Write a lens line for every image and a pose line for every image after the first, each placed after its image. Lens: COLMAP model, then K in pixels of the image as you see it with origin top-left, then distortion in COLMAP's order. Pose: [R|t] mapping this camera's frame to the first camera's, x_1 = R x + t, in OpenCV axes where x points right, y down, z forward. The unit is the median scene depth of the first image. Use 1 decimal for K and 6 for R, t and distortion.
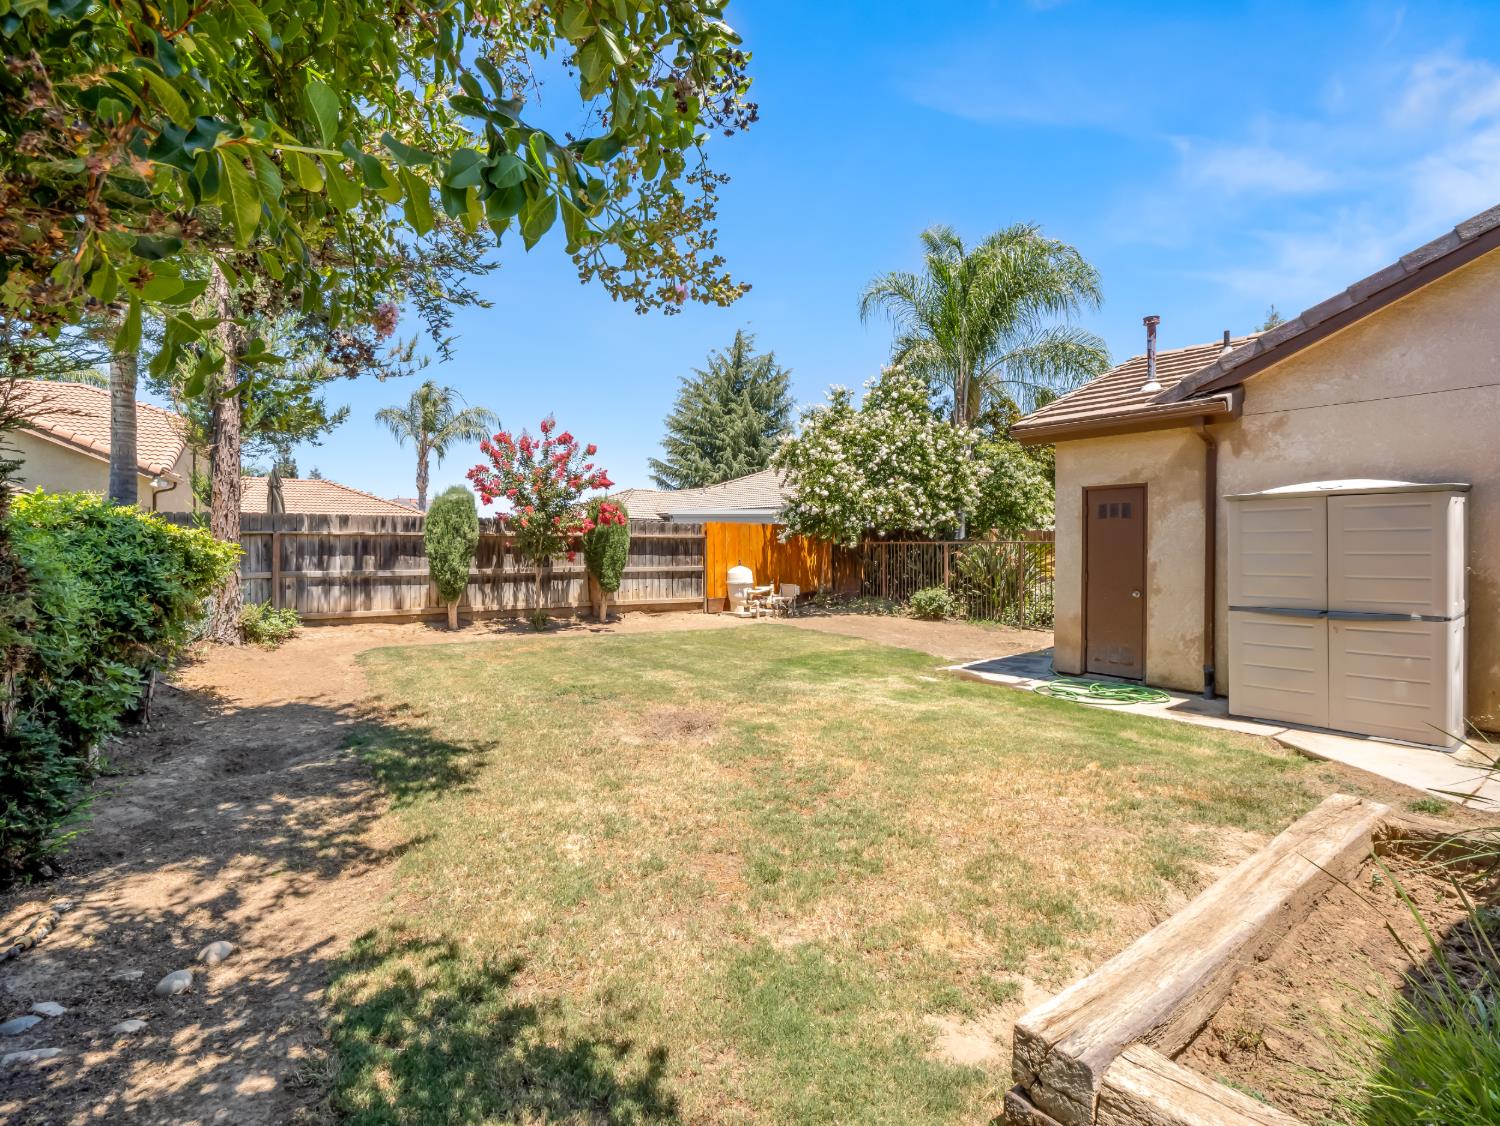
lens RADIAL K [[725.9, 0, 742.5], [0, 725.9, 551.9], [0, 0, 1]] dist [-0.009313, -0.001519]
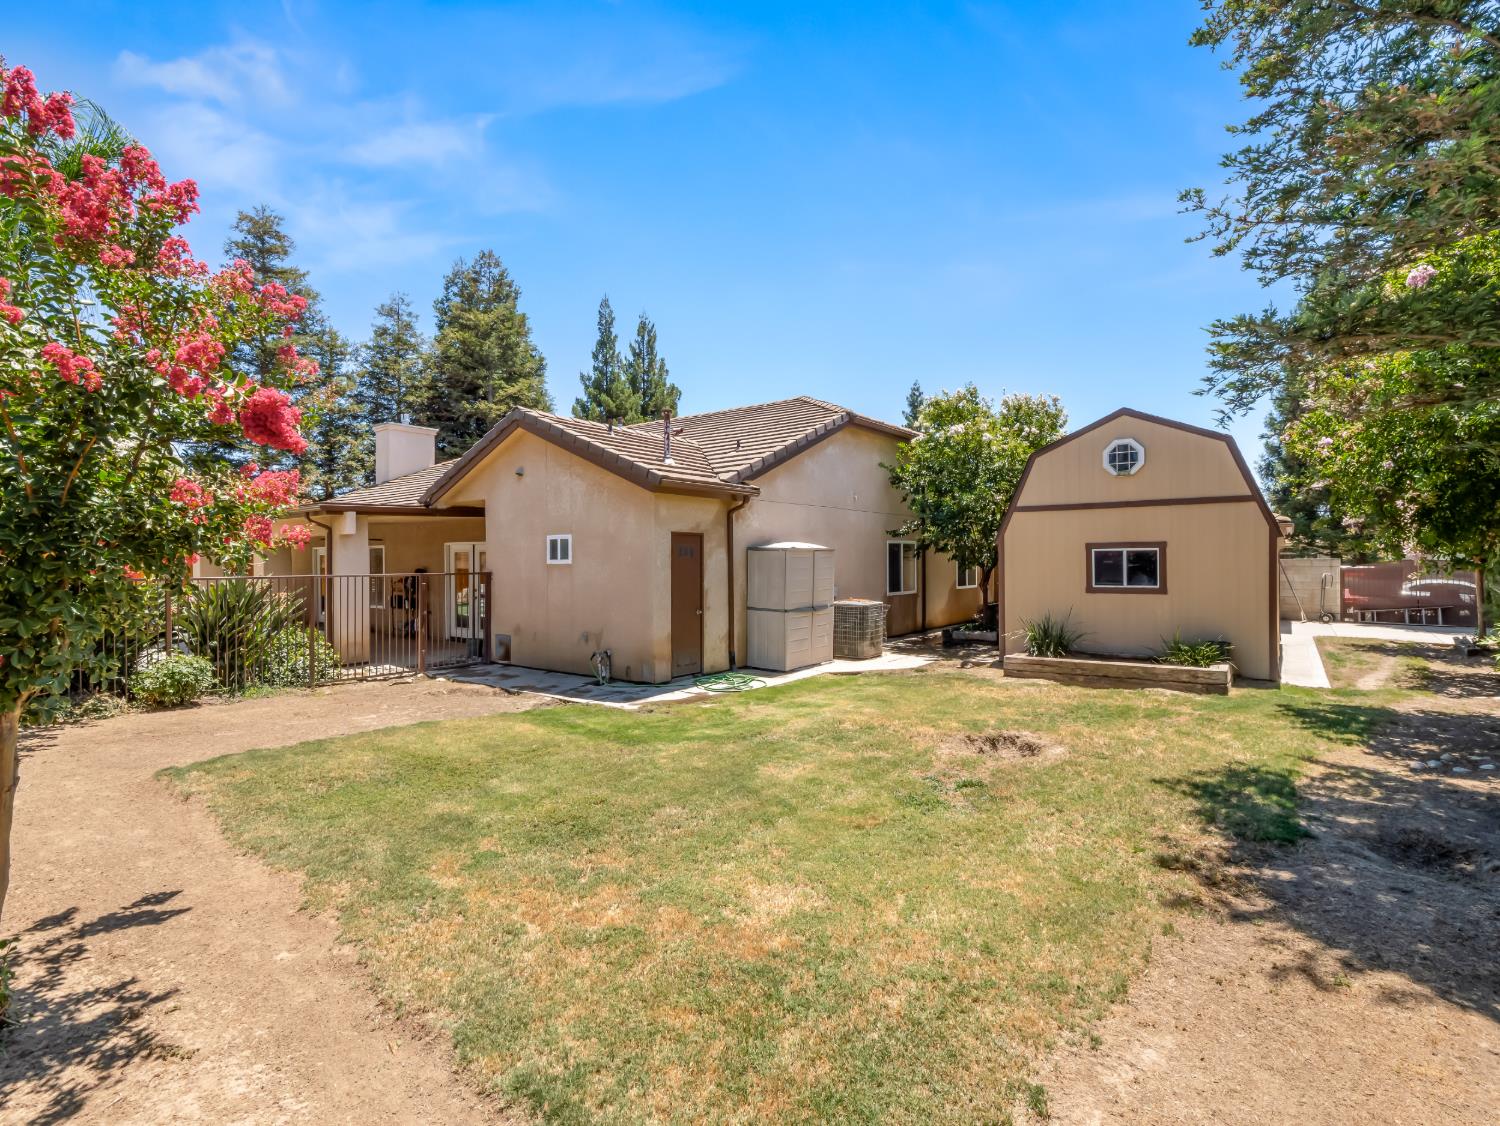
lens RADIAL K [[725.9, 0, 742.5], [0, 725.9, 551.9], [0, 0, 1]] dist [-0.009313, -0.001519]
pose [[-0.268853, 0.008067, 0.963147, -0.885761], [0.013593, 0.999897, -0.004581, -0.053027], [-0.963085, 0.011860, -0.268935, 1.378946]]
